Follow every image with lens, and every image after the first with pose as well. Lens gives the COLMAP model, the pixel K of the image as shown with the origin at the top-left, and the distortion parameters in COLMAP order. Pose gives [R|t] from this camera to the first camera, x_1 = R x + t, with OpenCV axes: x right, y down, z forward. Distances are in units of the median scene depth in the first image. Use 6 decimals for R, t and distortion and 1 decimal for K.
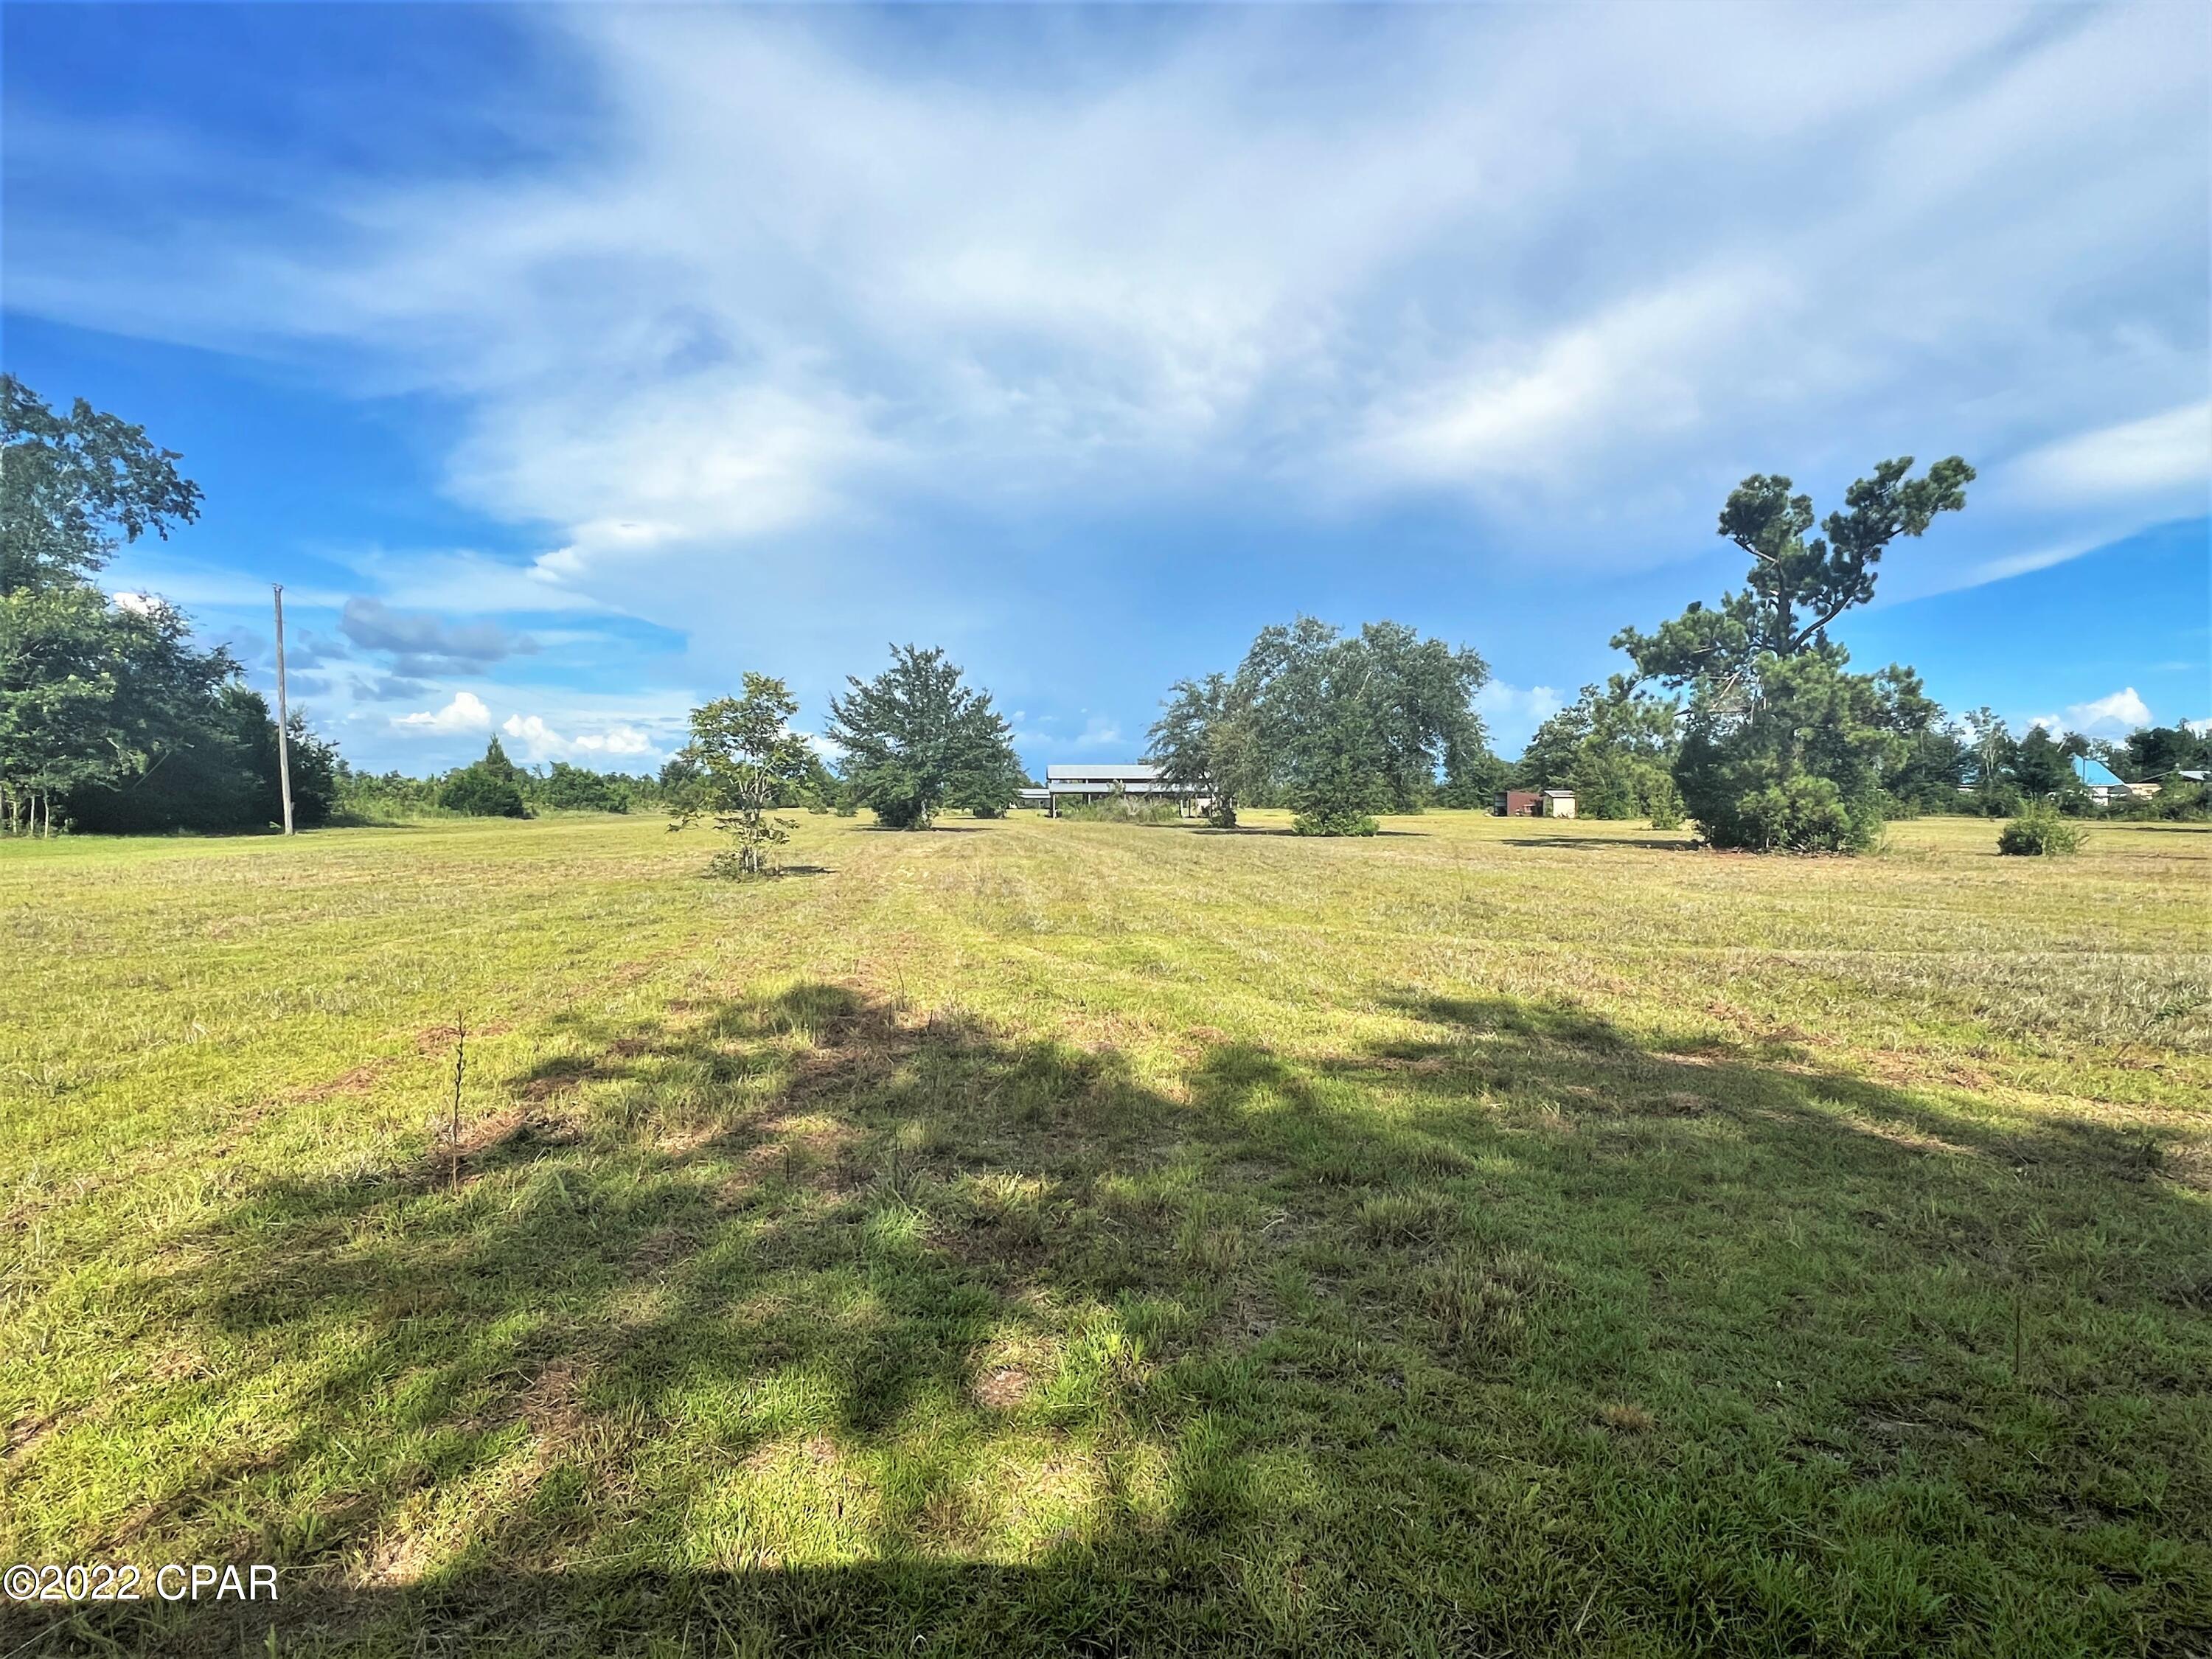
lens RADIAL K [[1149.7, 0, 1106.0], [0, 1149.7, 829.5], [0, 0, 1]] dist [0.015264, 0.001392]
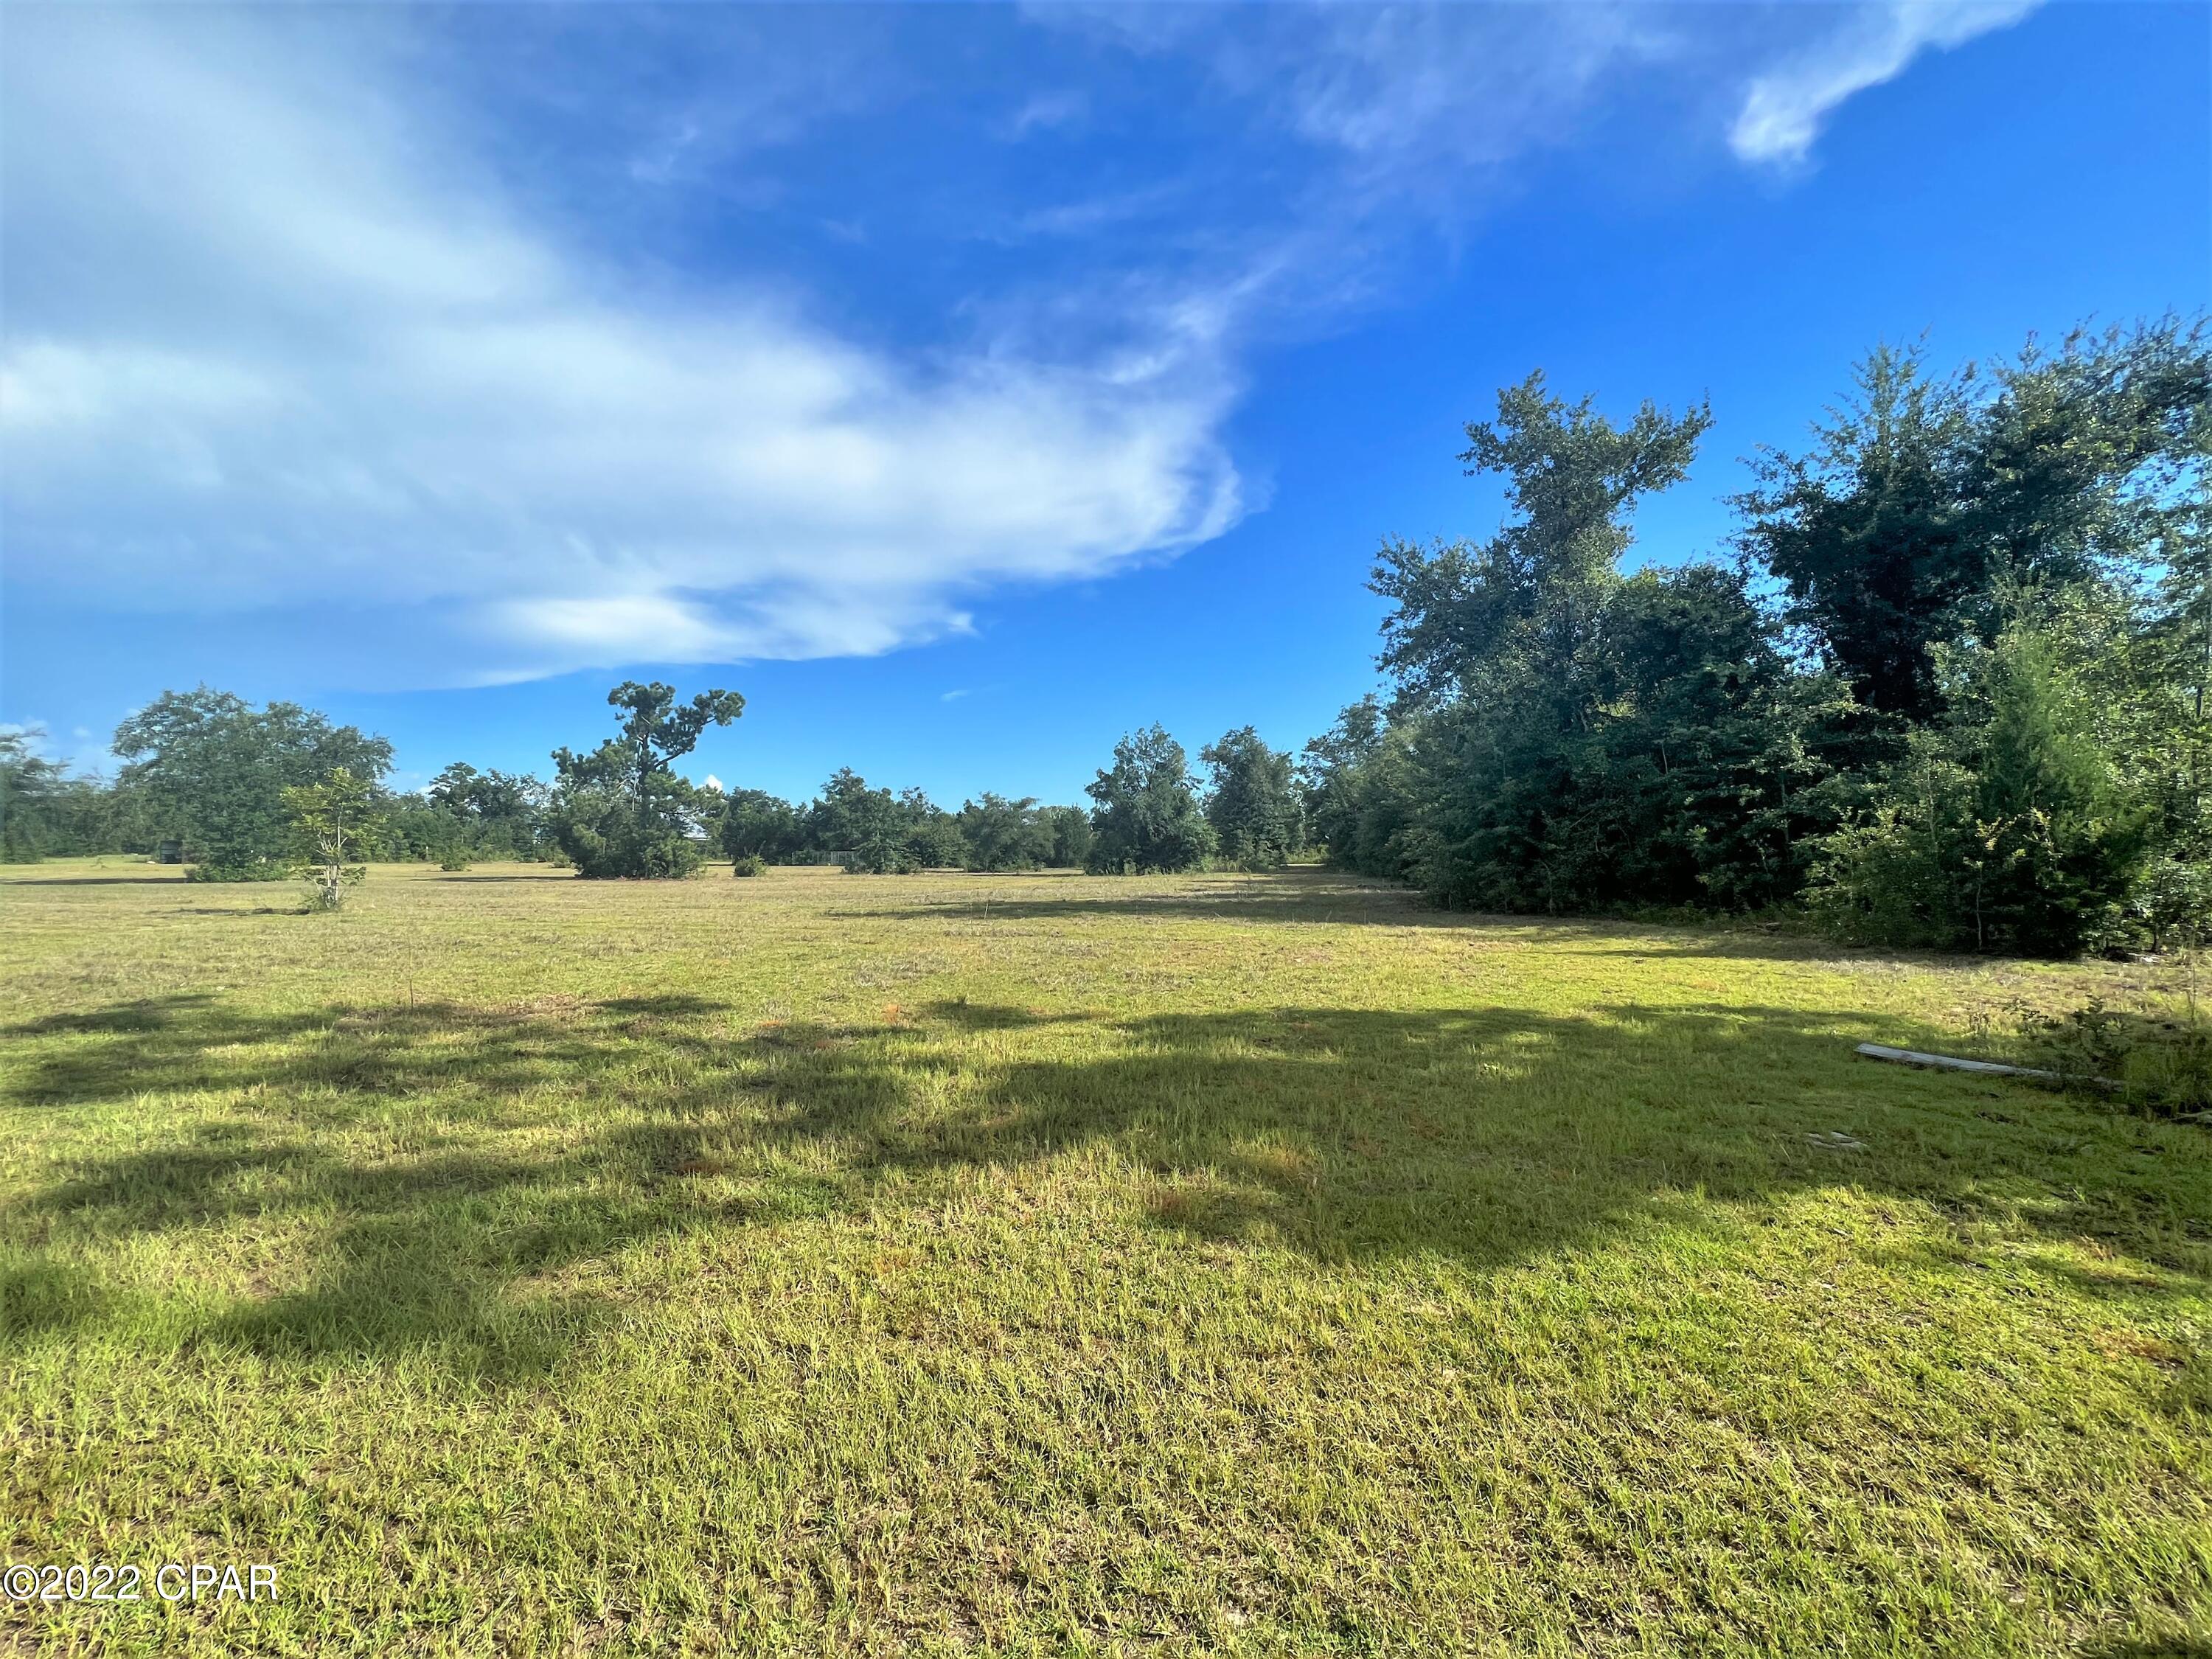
lens RADIAL K [[894.9, 0, 1112.8], [0, 894.9, 815.5], [0, 0, 1]] dist [-0.001931, -0.000457]
pose [[0.295427, 0.037619, 0.954624, -0.516337], [0.021885, 0.998696, -0.046129, -0.000629], [-0.955115, 0.034520, 0.294219, -0.119462]]
